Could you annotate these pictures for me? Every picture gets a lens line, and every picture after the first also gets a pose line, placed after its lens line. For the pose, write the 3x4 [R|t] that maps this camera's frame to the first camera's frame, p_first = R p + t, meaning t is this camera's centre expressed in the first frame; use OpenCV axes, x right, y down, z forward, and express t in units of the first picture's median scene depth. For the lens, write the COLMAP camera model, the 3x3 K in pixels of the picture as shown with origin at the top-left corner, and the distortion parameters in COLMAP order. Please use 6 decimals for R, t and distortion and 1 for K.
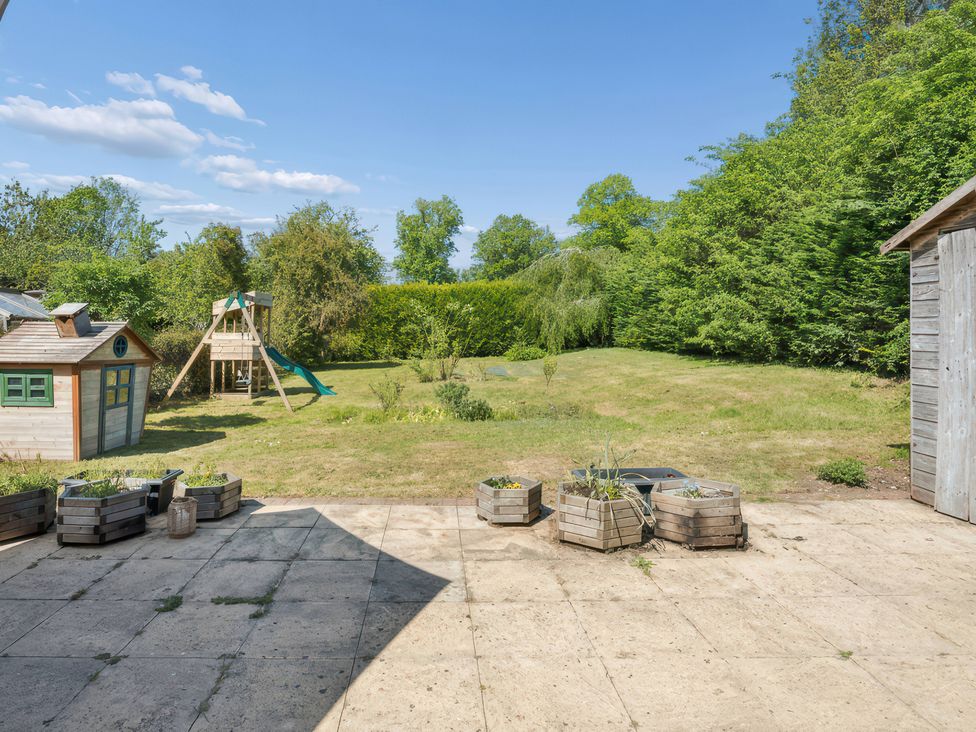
lens RADIAL K [[564.7, 0, 427.5], [0, 564.7, 334.0], [0, 0, 1]] dist [-0.004105, 0.000331]
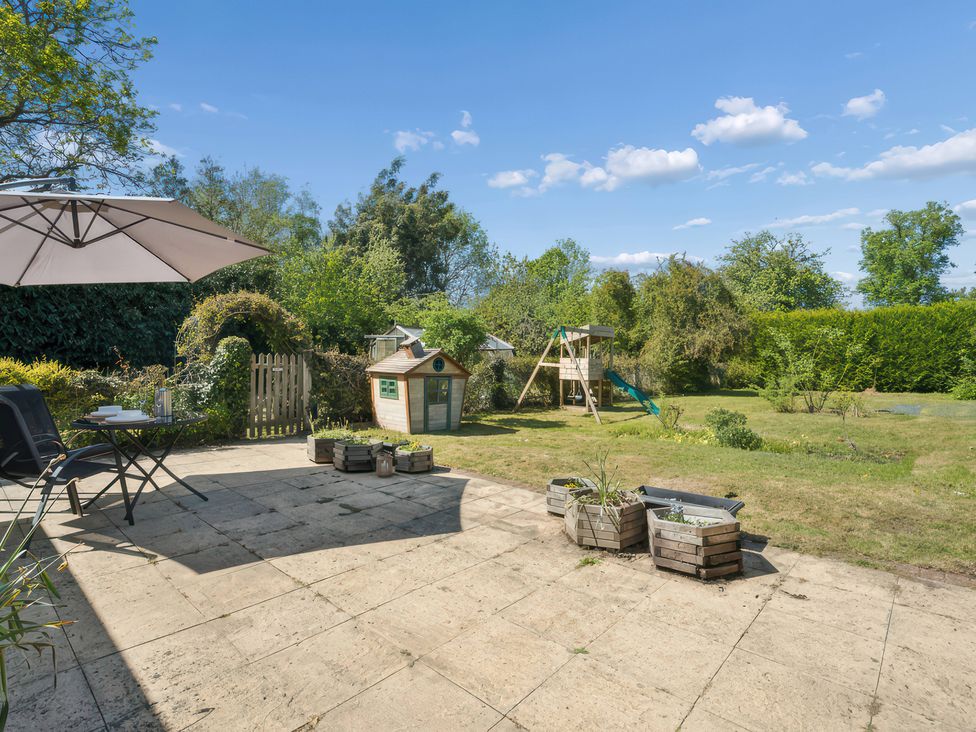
lens RADIAL K [[500.2, 0, 488.0], [0, 500.2, 366.0], [0, 0, 1]] dist [-0.007110, 0.001415]
pose [[0.750016, 0.024393, -0.660969, 0.295994], [-0.018223, 0.999702, 0.016217, 0.000491], [0.661168, -0.000118, 0.750238, 0.036538]]
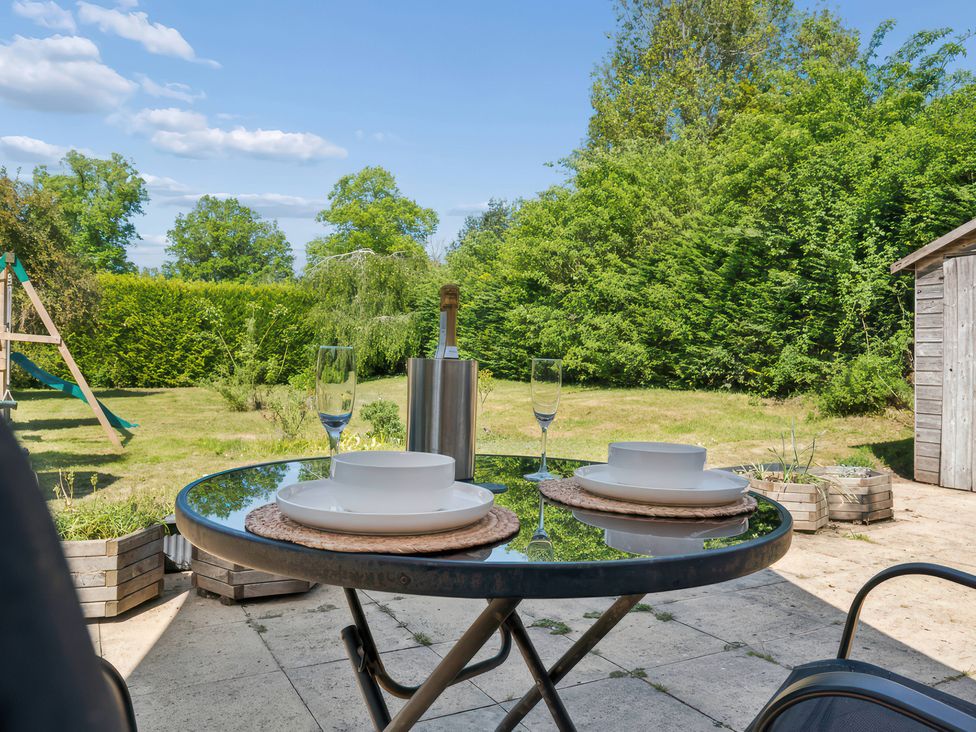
lens RADIAL K [[734.6, 0, 490.2], [0, 734.6, 388.7], [0, 0, 1]] dist [0.012051, 0.001208]
pose [[0.860035, 0.013267, 0.510062, -0.318805], [-0.027686, 0.999403, 0.020688, 0.041737], [-0.509483, -0.031915, 0.859889, 0.058994]]
